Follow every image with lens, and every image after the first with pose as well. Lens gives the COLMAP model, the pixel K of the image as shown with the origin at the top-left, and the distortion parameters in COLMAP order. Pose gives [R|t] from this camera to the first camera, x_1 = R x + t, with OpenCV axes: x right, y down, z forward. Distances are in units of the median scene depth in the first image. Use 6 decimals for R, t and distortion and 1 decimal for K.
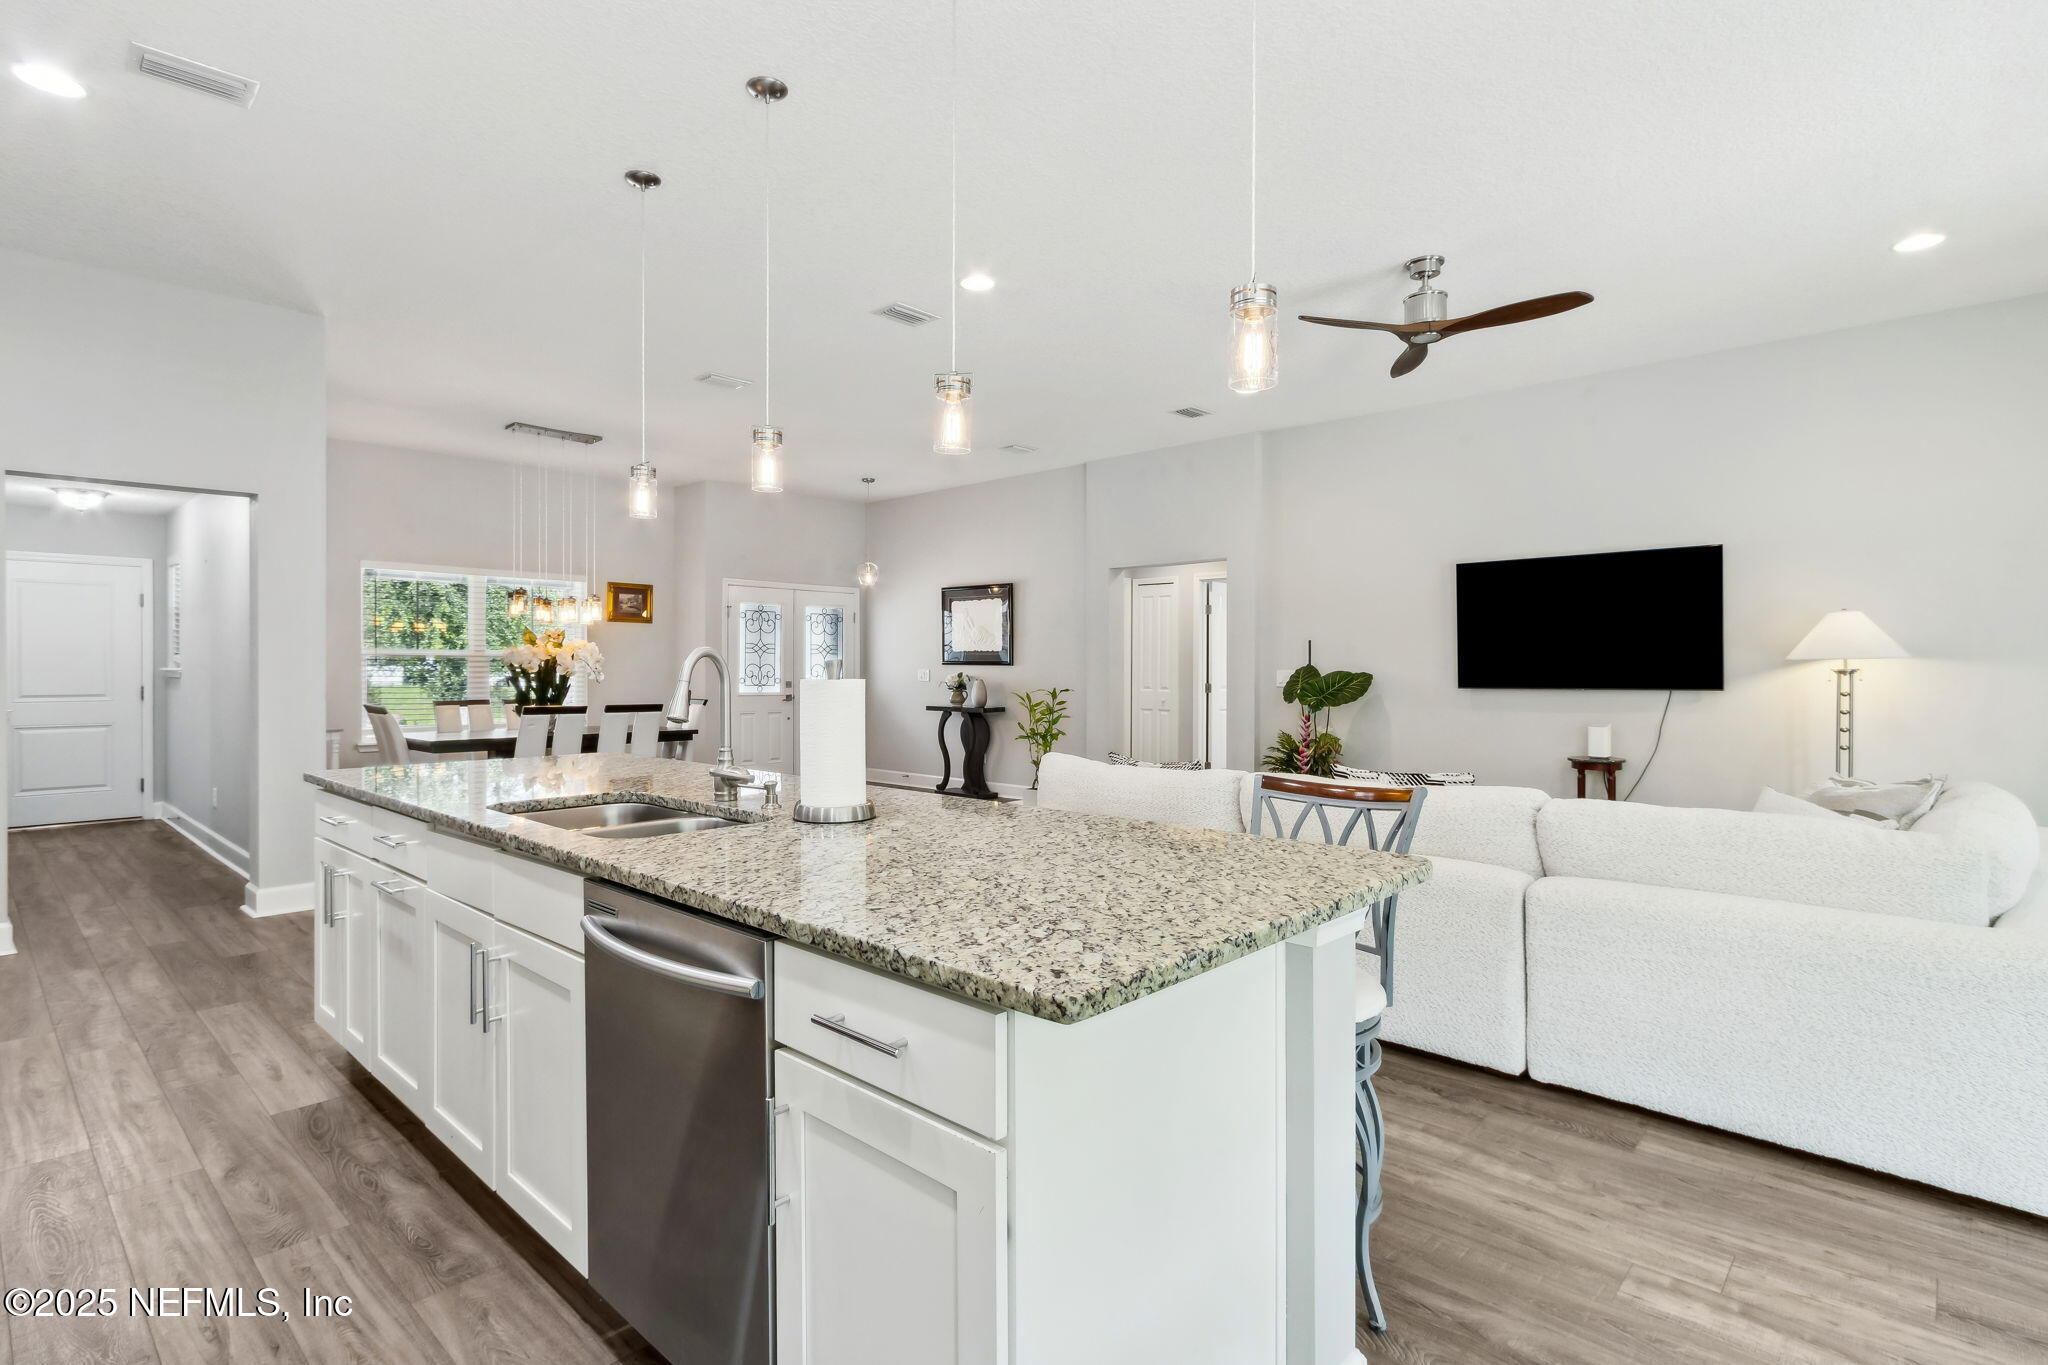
lens RADIAL K [[1018.0, 0, 1016.1], [0, 1018.0, 677.9], [0, 0, 1]] dist [0.000702, 0.000009]
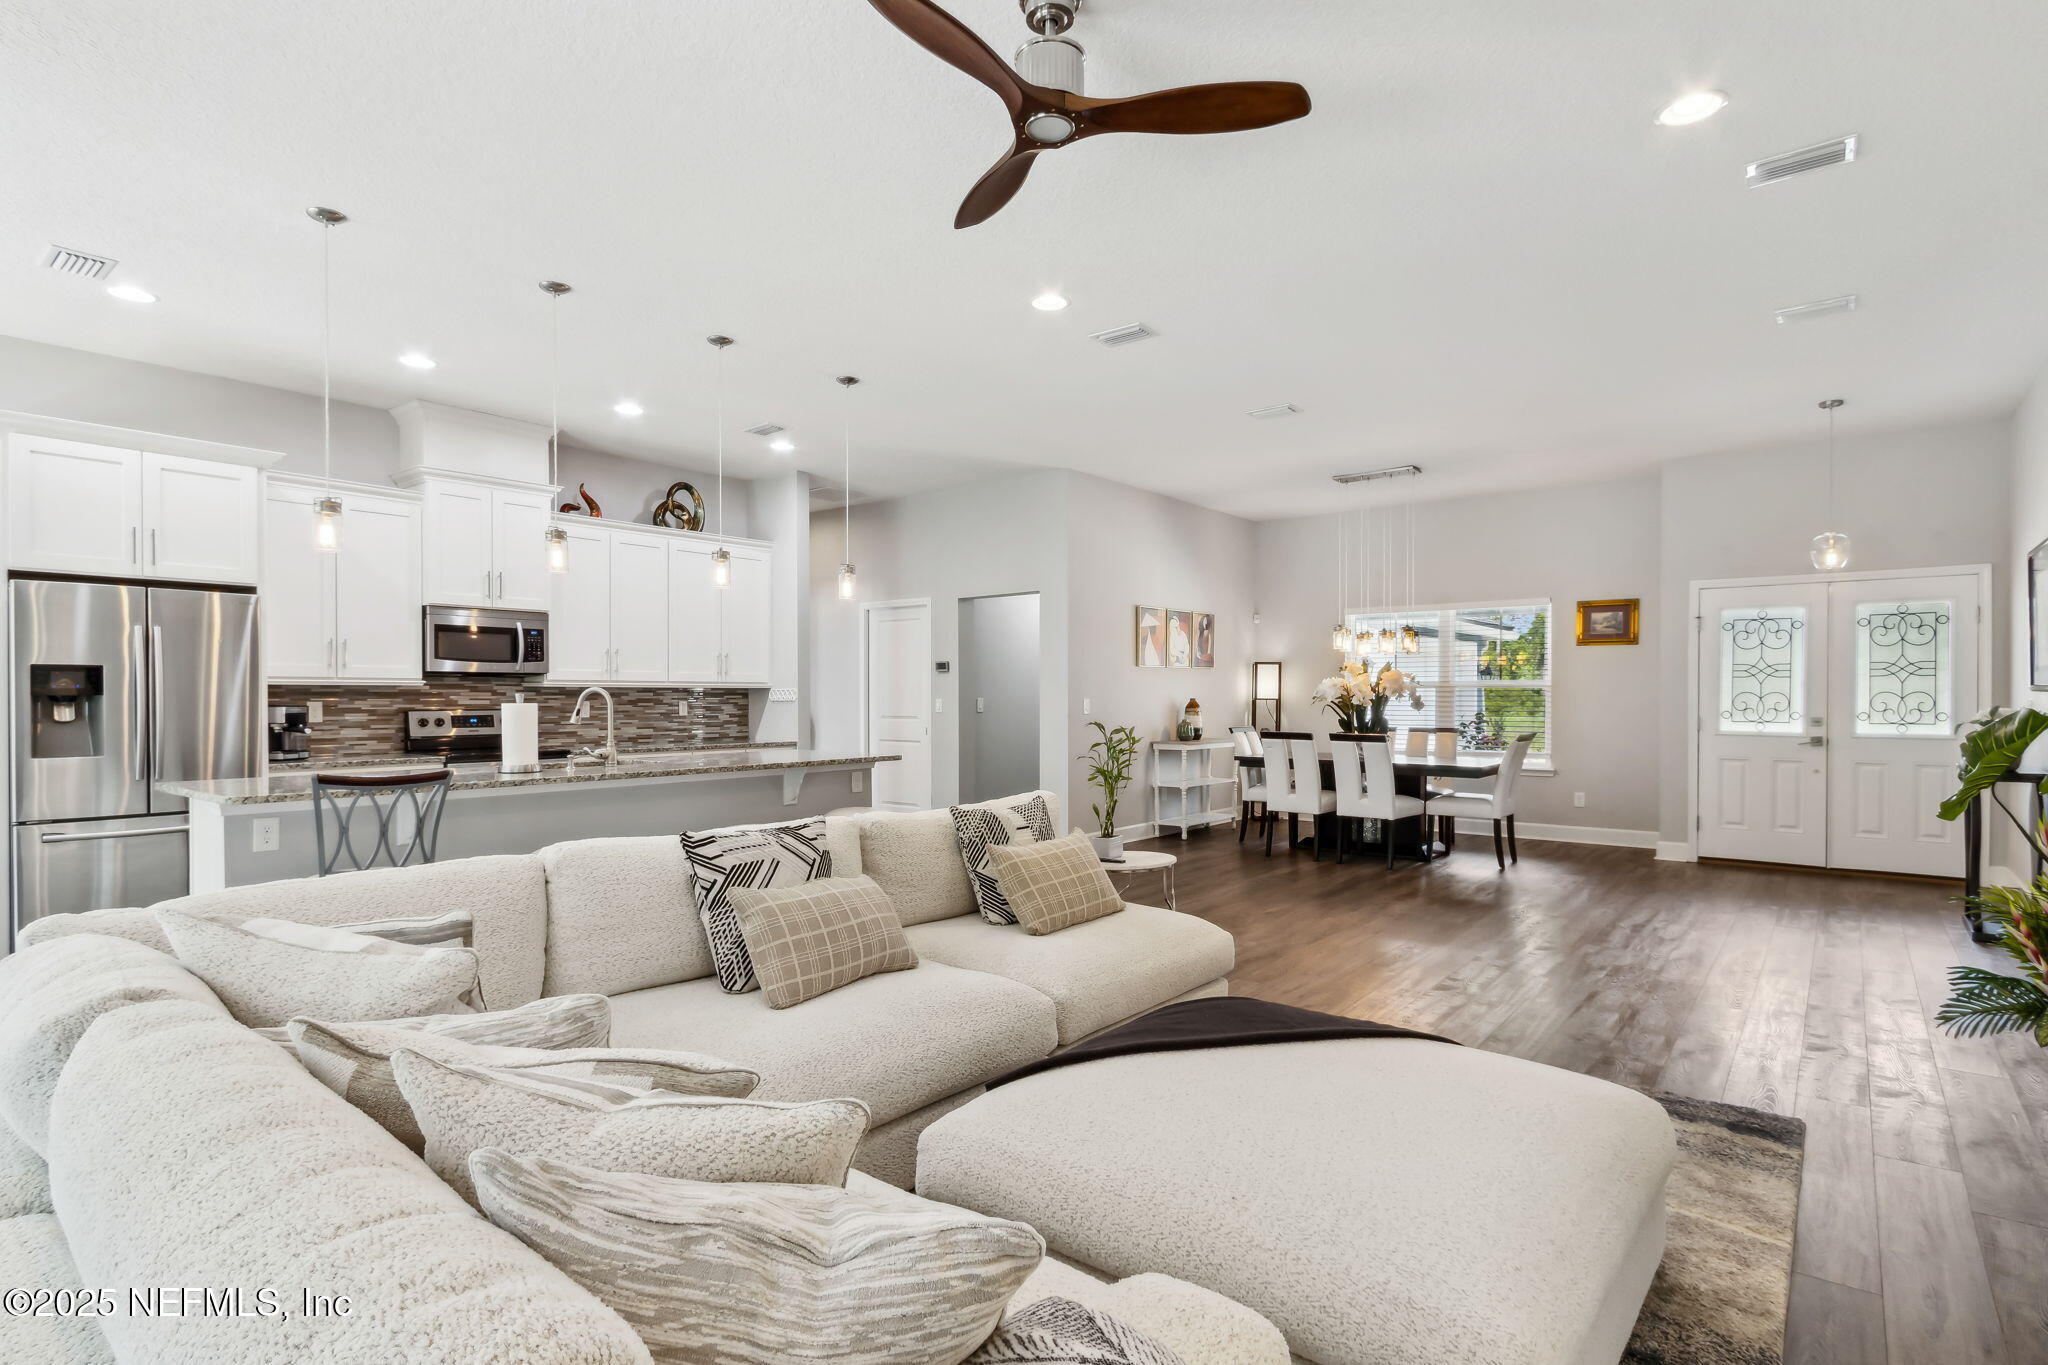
lens RADIAL K [[1018.0, 0, 1016.1], [0, 1018.0, 677.9], [0, 0, 1]] dist [0.000702, 0.000009]
pose [[0.084619, -0.016884, -0.996270, 0.442329], [-0.010706, 0.999783, -0.017852, -0.005596], [0.996356, 0.012177, 0.084420, 0.427379]]
